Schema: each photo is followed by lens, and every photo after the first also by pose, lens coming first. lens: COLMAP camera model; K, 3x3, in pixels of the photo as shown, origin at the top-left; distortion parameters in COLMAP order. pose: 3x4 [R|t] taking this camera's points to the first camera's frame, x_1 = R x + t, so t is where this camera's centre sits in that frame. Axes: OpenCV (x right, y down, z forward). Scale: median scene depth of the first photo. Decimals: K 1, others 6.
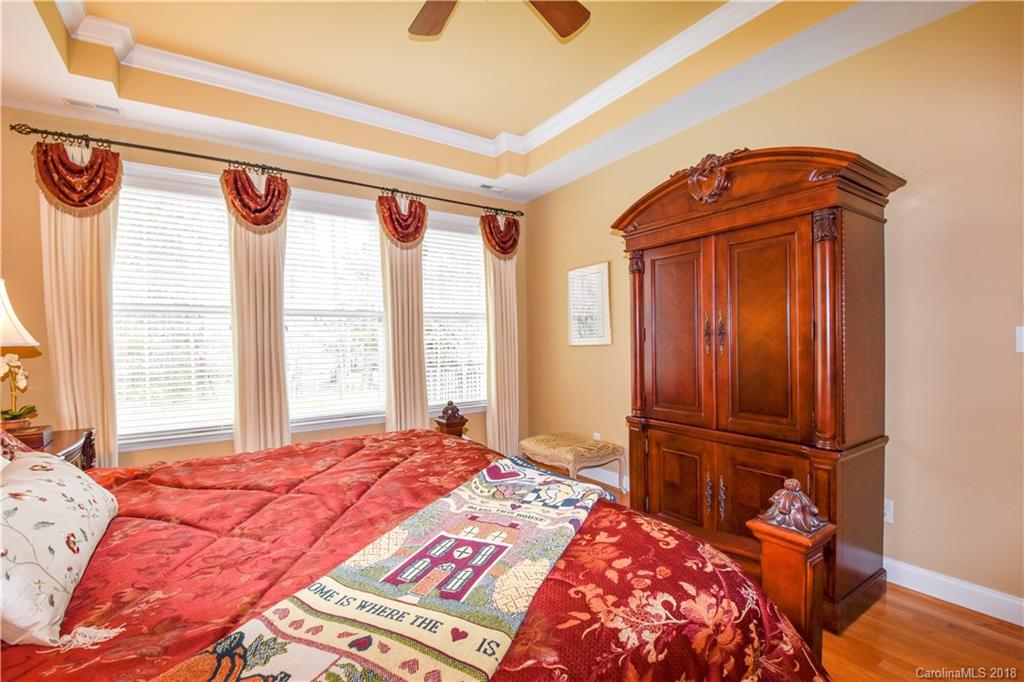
lens RADIAL K [[450.7, 0, 512.3], [0, 450.7, 344.8], [0, 0, 1]] dist [0.010769, -0.019007]
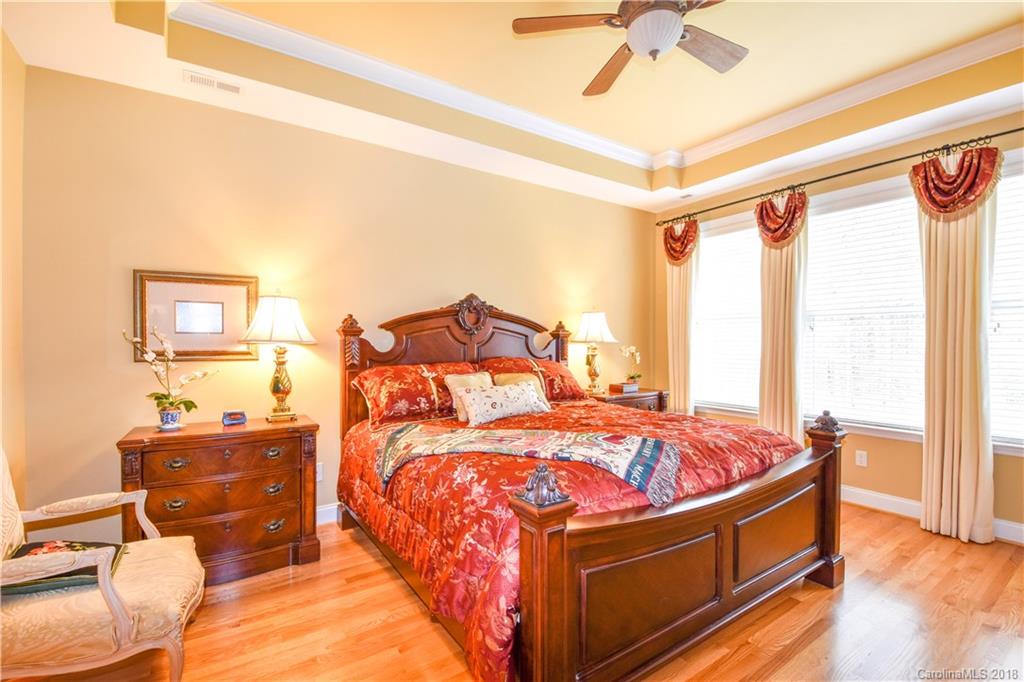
lens RADIAL K [[450.7, 0, 512.3], [0, 450.7, 344.8], [0, 0, 1]] dist [0.010769, -0.019007]
pose [[0.016163, 0.005397, -0.999855, 0.595331], [-0.024438, 0.999689, 0.005001, 0.009649], [0.999571, 0.024354, 0.016290, 0.311194]]
